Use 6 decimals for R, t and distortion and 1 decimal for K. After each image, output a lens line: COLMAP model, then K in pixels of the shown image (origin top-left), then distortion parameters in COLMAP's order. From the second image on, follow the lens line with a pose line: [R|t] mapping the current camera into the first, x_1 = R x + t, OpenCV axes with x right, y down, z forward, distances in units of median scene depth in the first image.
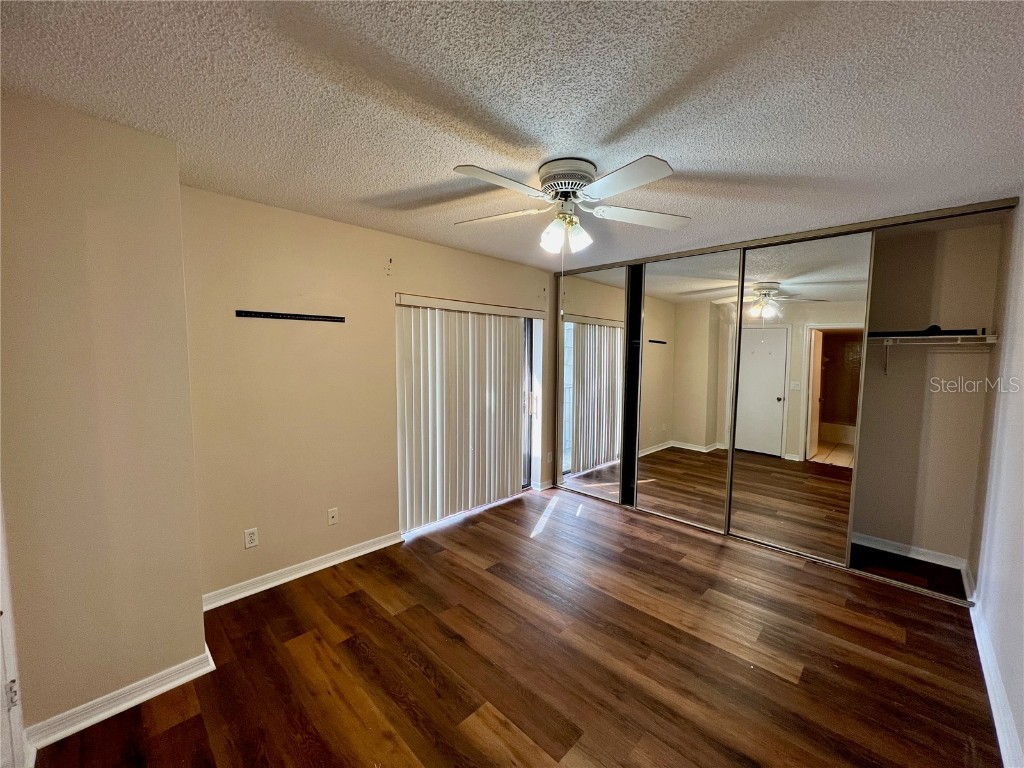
lens RADIAL K [[407.2, 0, 514.1], [0, 407.2, 384.3], [0, 0, 1]] dist [-0.002889, 0.000619]
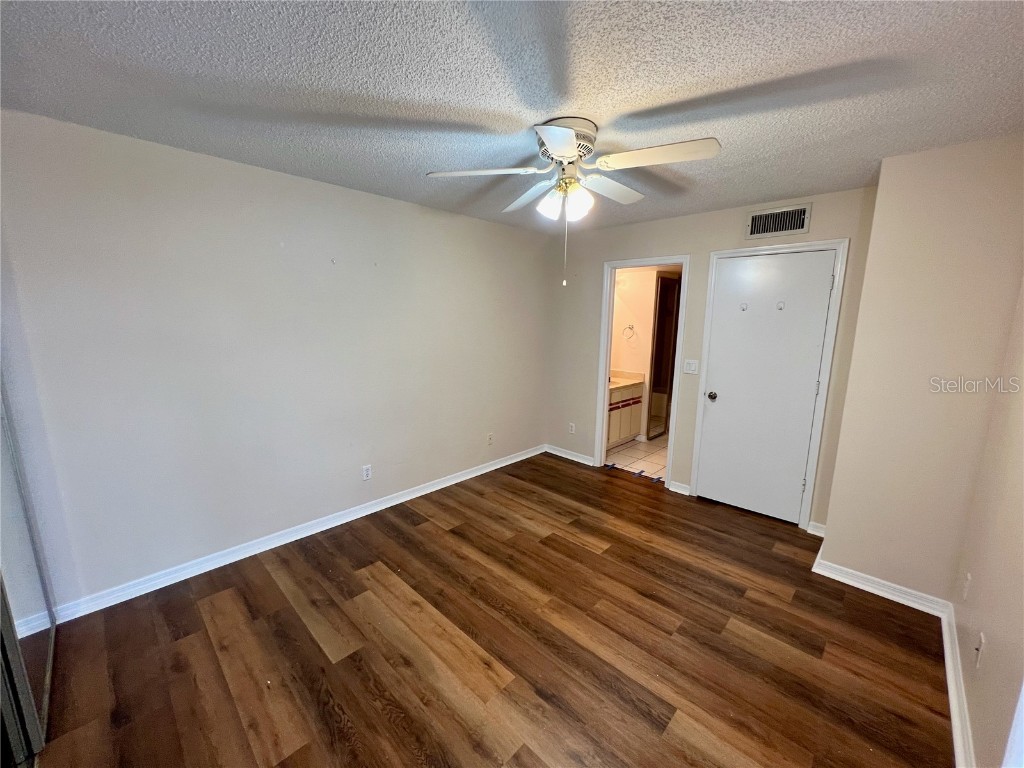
lens RADIAL K [[407.2, 0, 514.1], [0, 407.2, 384.3], [0, 0, 1]] dist [-0.002889, 0.000619]
pose [[-0.999738, -0.020718, -0.009685, 0.212280], [-0.022437, 0.970503, 0.240044, -0.150448], [0.004426, 0.240199, -0.970714, 1.761133]]
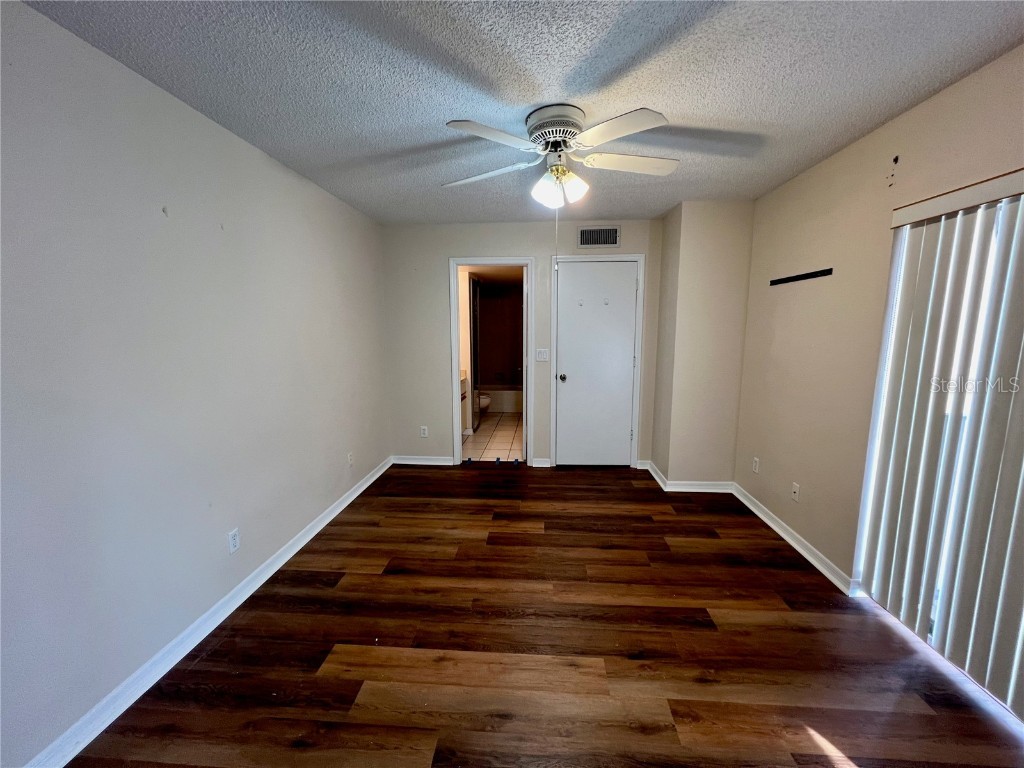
lens RADIAL K [[407.2, 0, 514.1], [0, 407.2, 384.3], [0, 0, 1]] dist [-0.002889, 0.000619]
pose [[-0.761165, 0.085504, -0.642897, 0.757329], [-0.052727, 0.979832, 0.192743, -0.071994], [0.646411, 0.180607, -0.741305, 1.515009]]
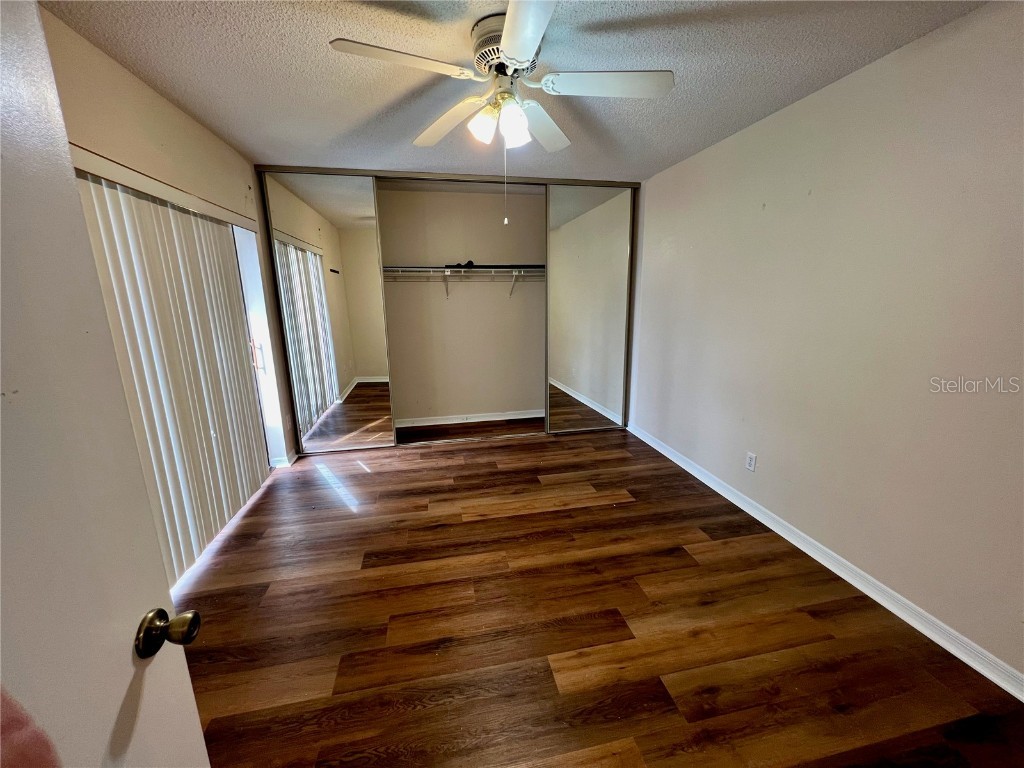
lens RADIAL K [[407.2, 0, 514.1], [0, 407.2, 384.3], [0, 0, 1]] dist [-0.002889, 0.000619]
pose [[0.561908, -0.196390, 0.803548, -0.548939], [0.077414, 0.979630, 0.185291, 0.001379], [-0.823569, -0.041911, 0.565665, 0.429300]]
